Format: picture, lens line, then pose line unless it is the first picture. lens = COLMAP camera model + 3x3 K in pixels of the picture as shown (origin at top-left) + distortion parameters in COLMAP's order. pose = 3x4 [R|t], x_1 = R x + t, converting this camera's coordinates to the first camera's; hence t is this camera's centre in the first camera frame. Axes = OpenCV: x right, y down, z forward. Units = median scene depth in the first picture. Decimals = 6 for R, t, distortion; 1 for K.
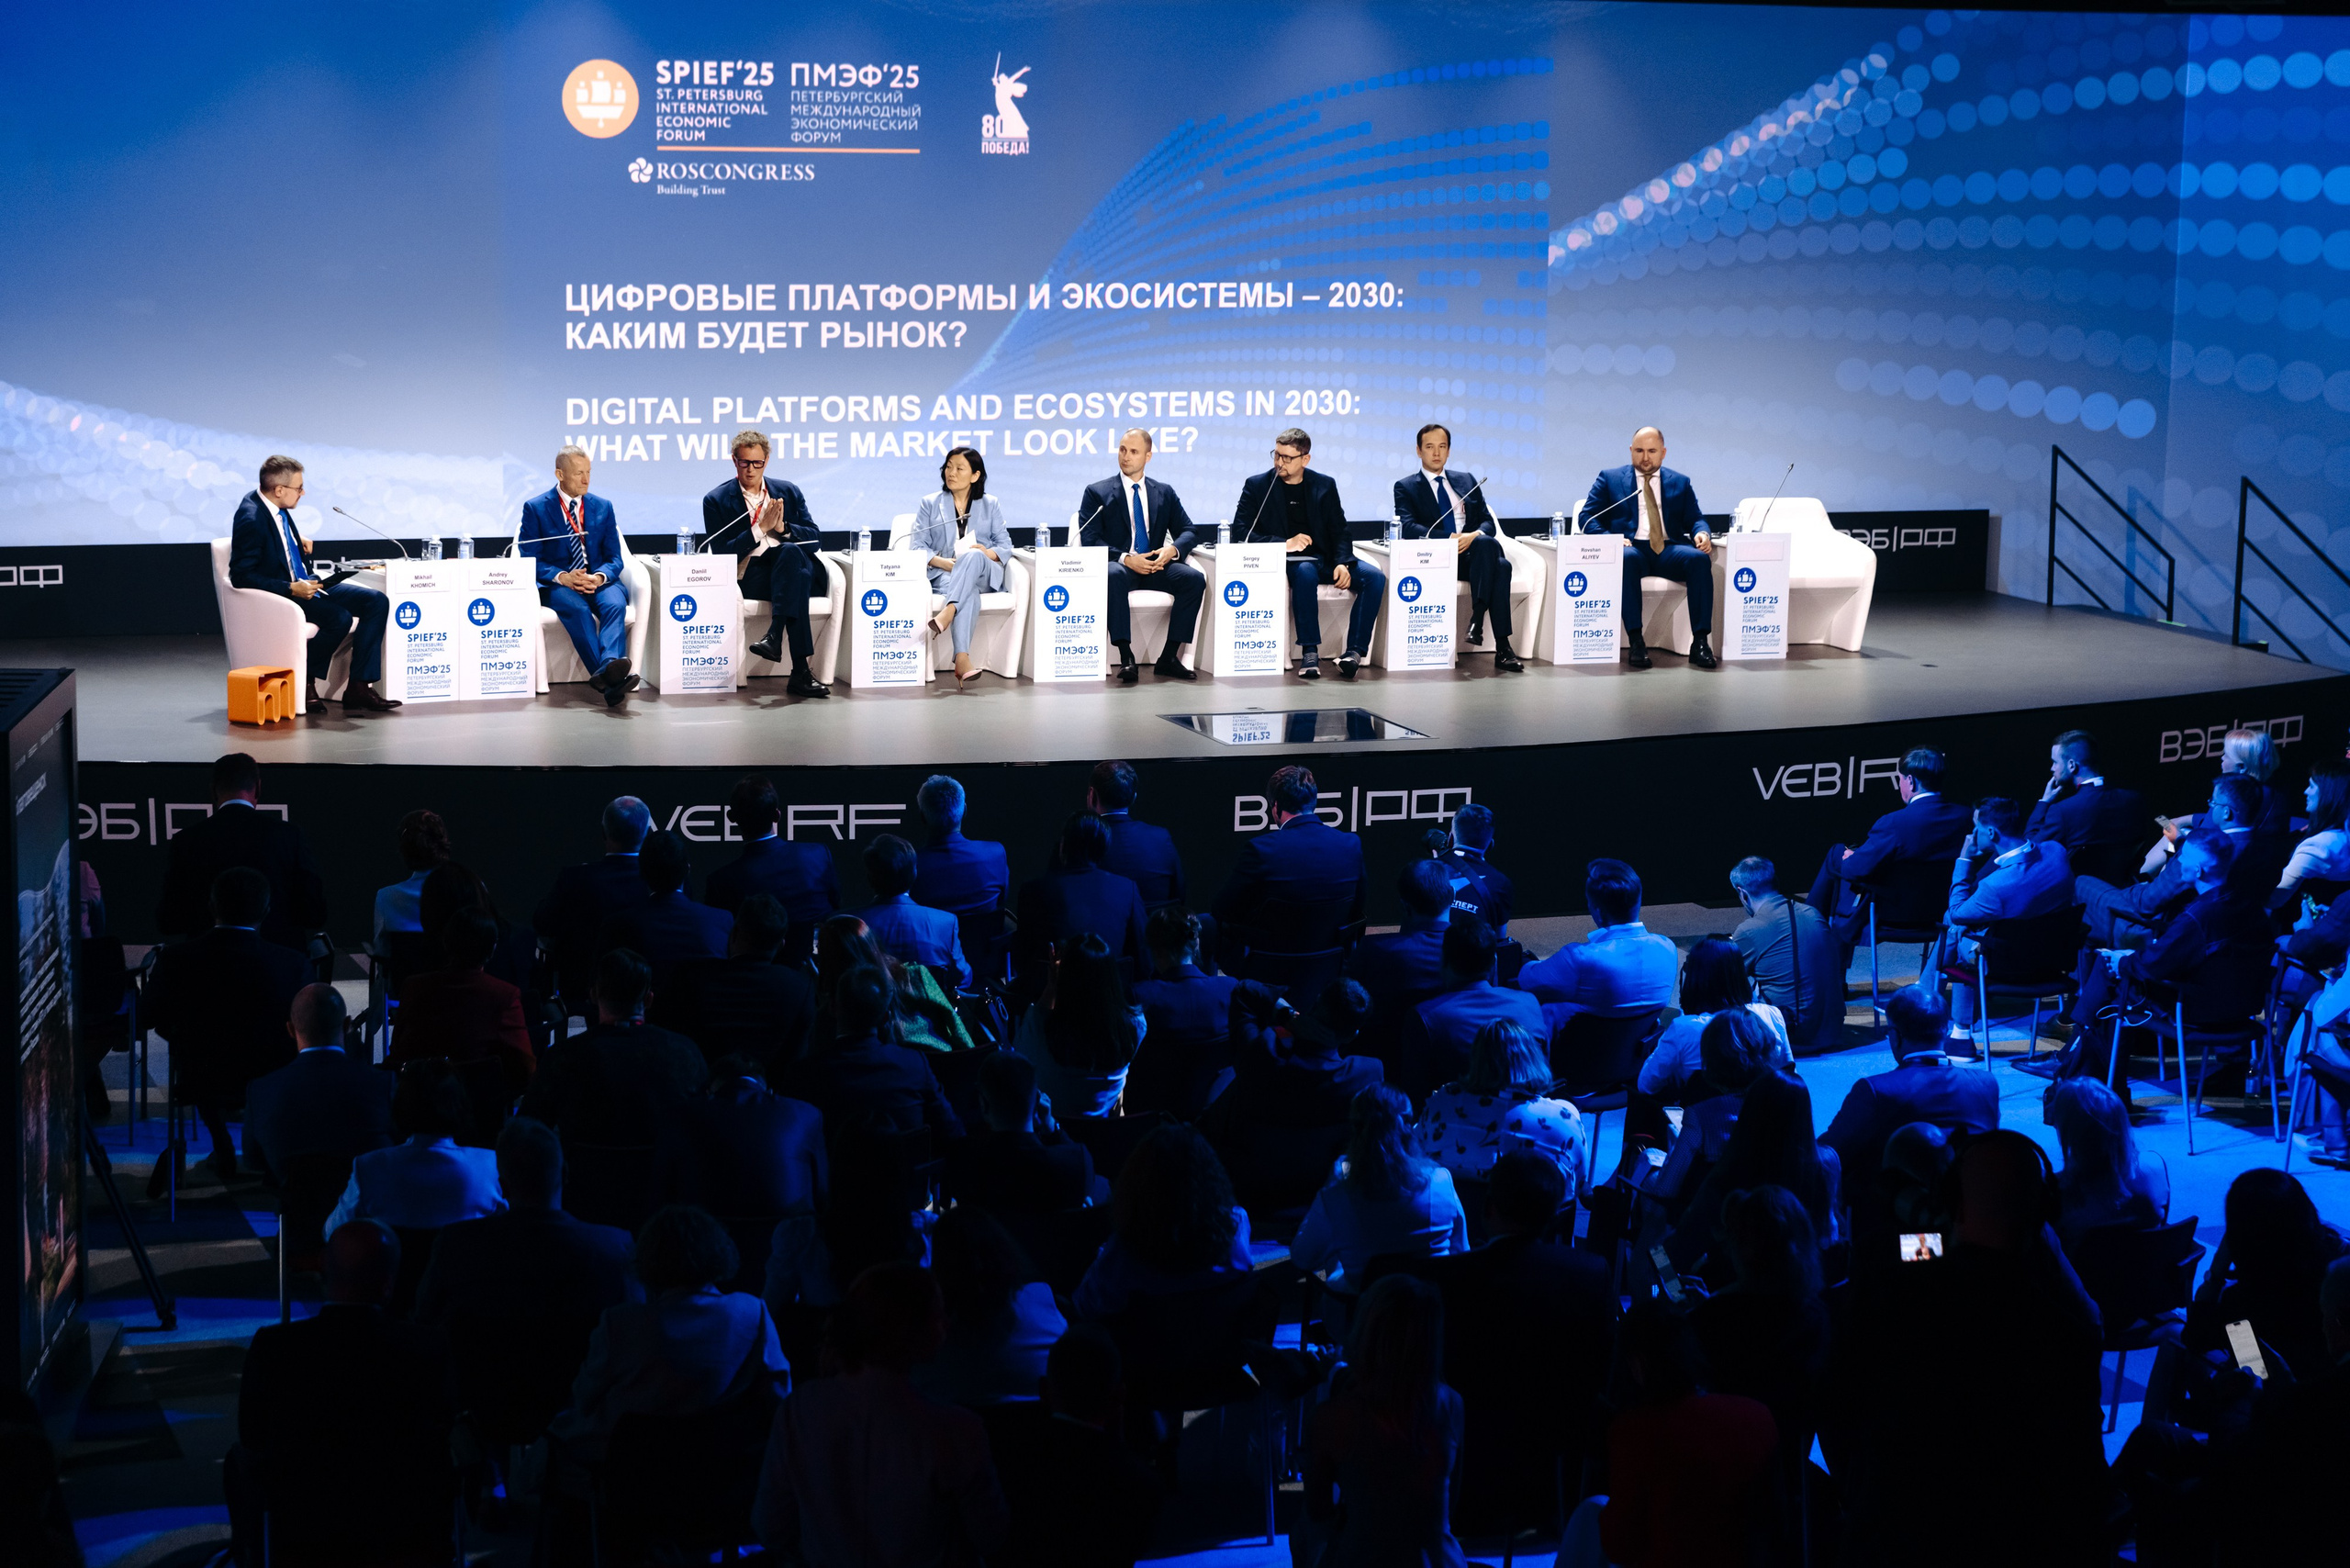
lens RADIAL K [[4507.6, 0, 1160.5], [0, 4507.6, 780.0], [0, 0, 1]] dist [-0.014323, 0.242046]
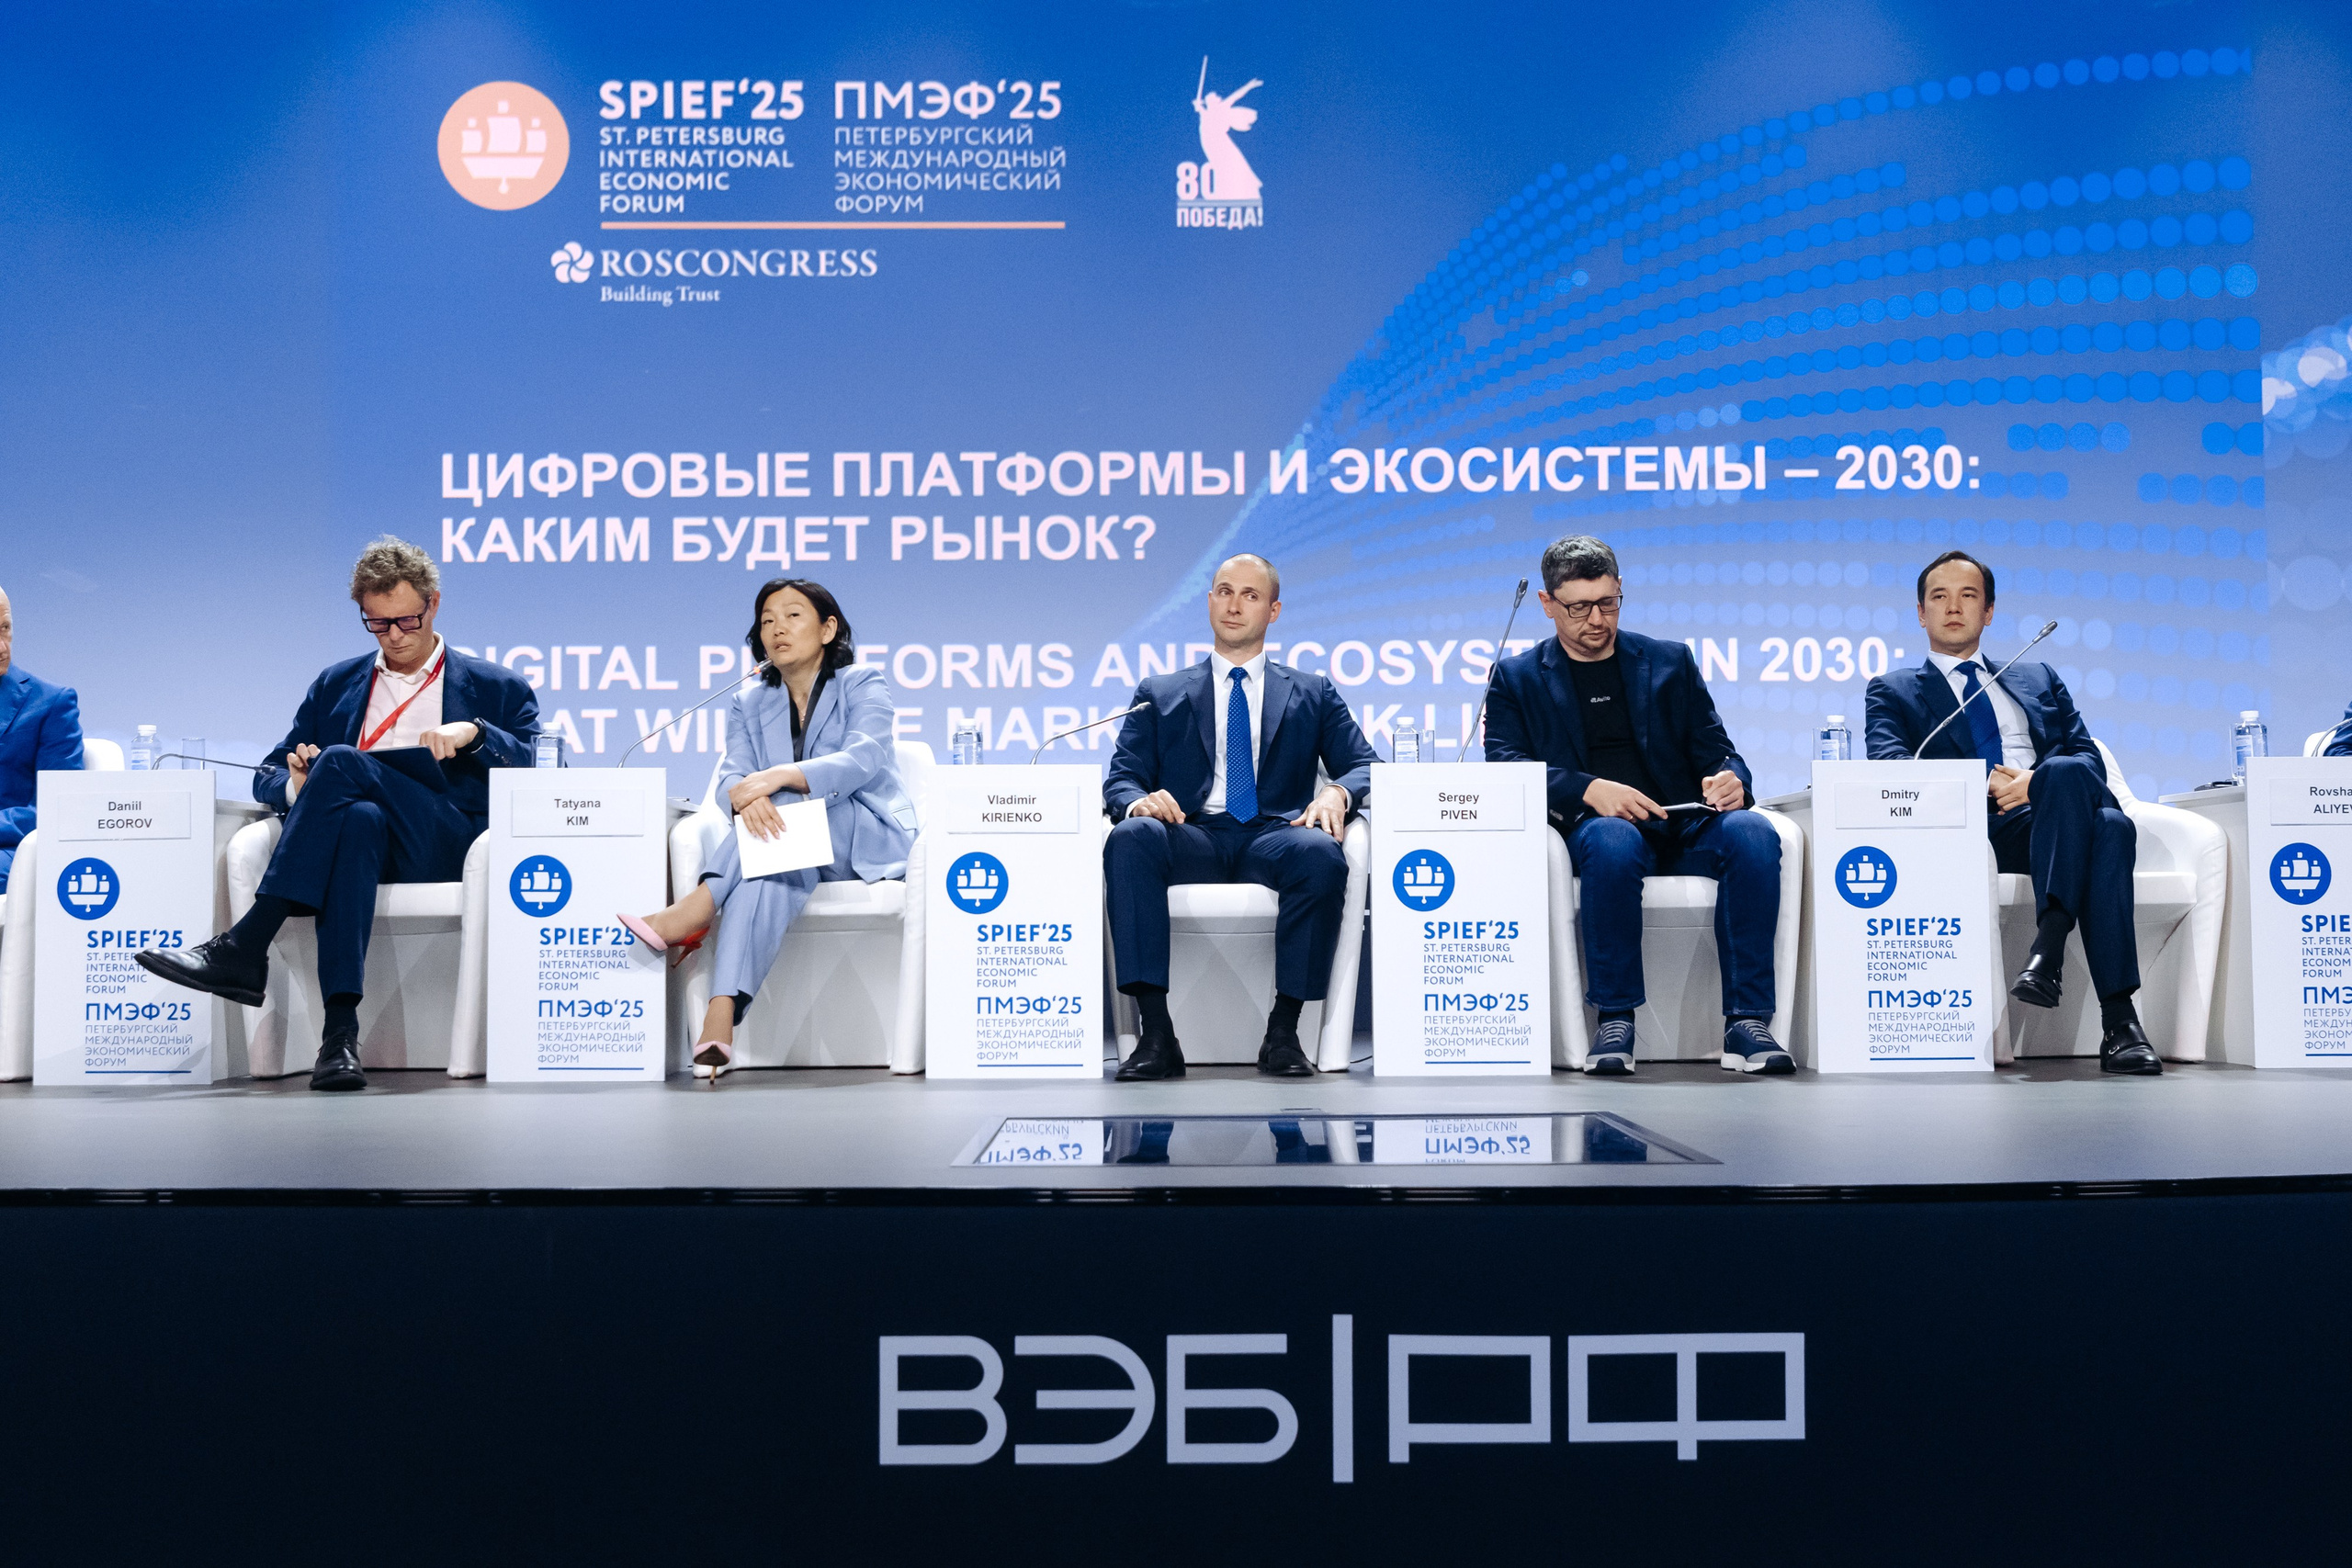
lens RADIAL K [[2743.3, 0, 1176.0], [0, 2743.3, 784.0], [0, 0, 1]] dist [-0.002124, 0.021282]
pose [[0.941100, -0.041719, -0.335546, 0.076357], [-0.030637, 0.977757, -0.207492, 0.004050], [0.336739, 0.205551, 0.918888, 0.698824]]
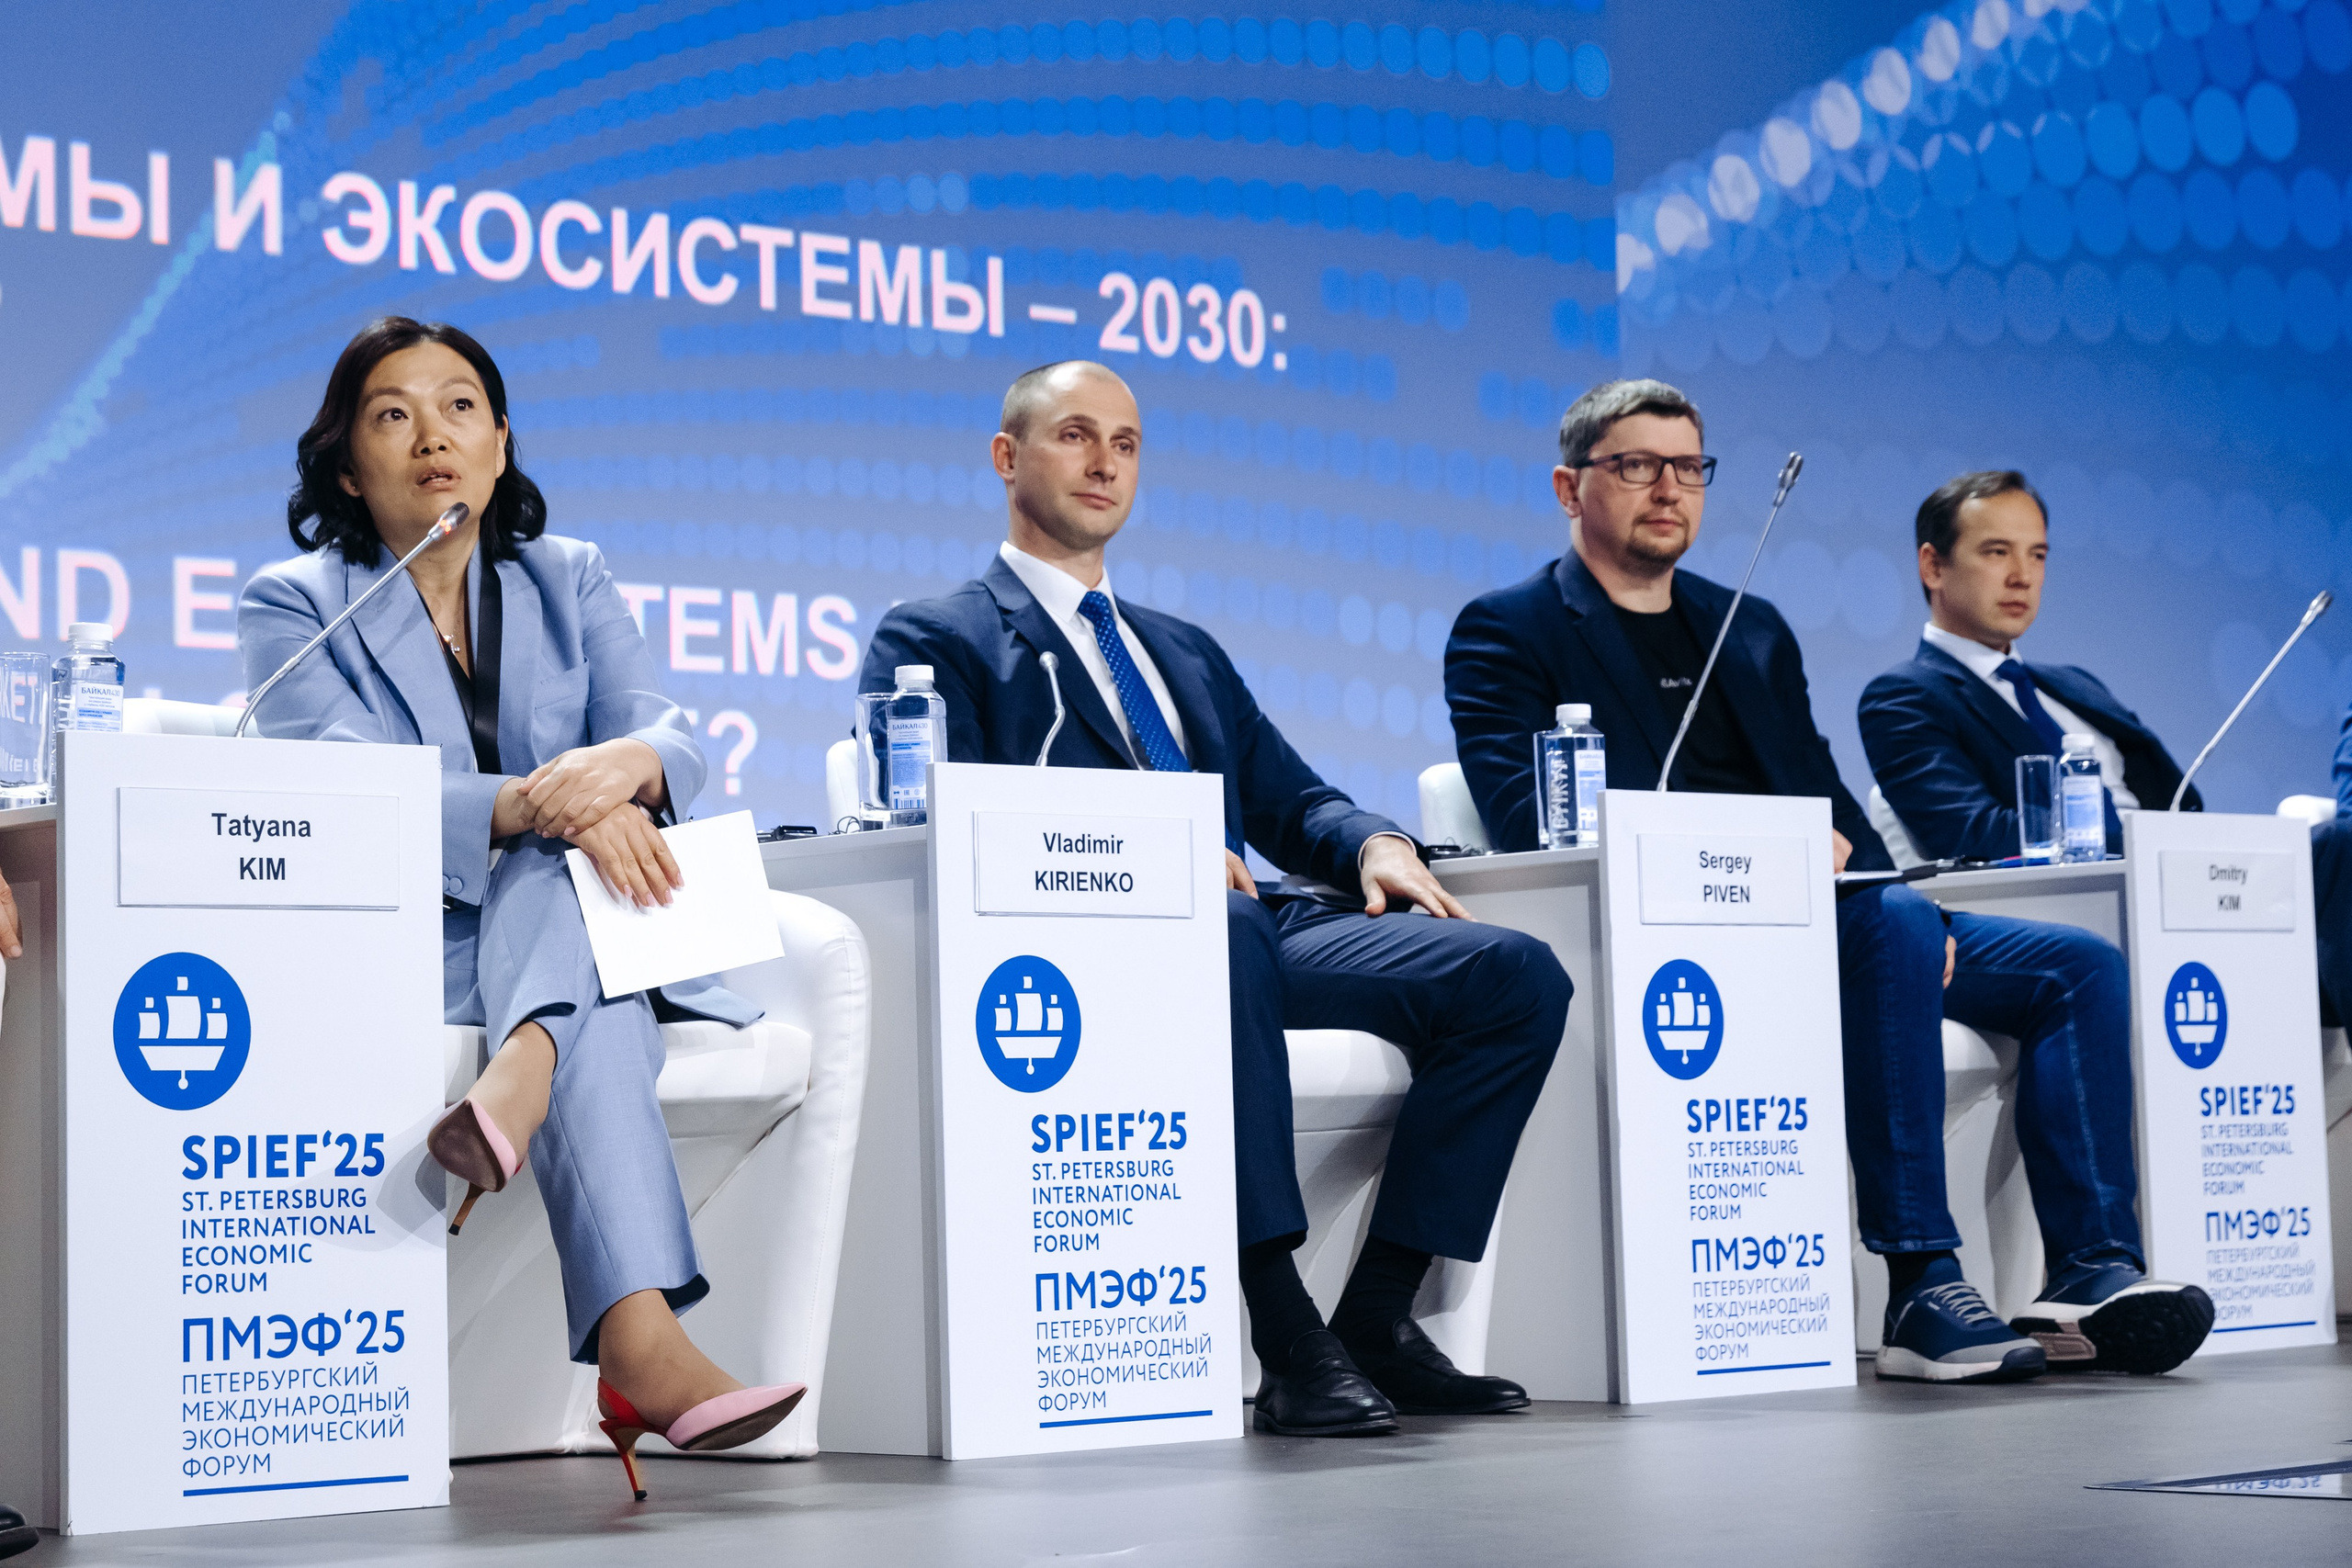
lens RADIAL K [[4866.8, 0, 1176.0], [0, 4866.8, 784.0], [0, 0, 1]] dist [0.036973, -0.522158]
pose [[0.925453, -0.017274, 0.378469, -0.089403], [0.104941, 0.971562, -0.212263, -0.004205], [-0.364039, 0.236156, 0.900947, 0.735886]]
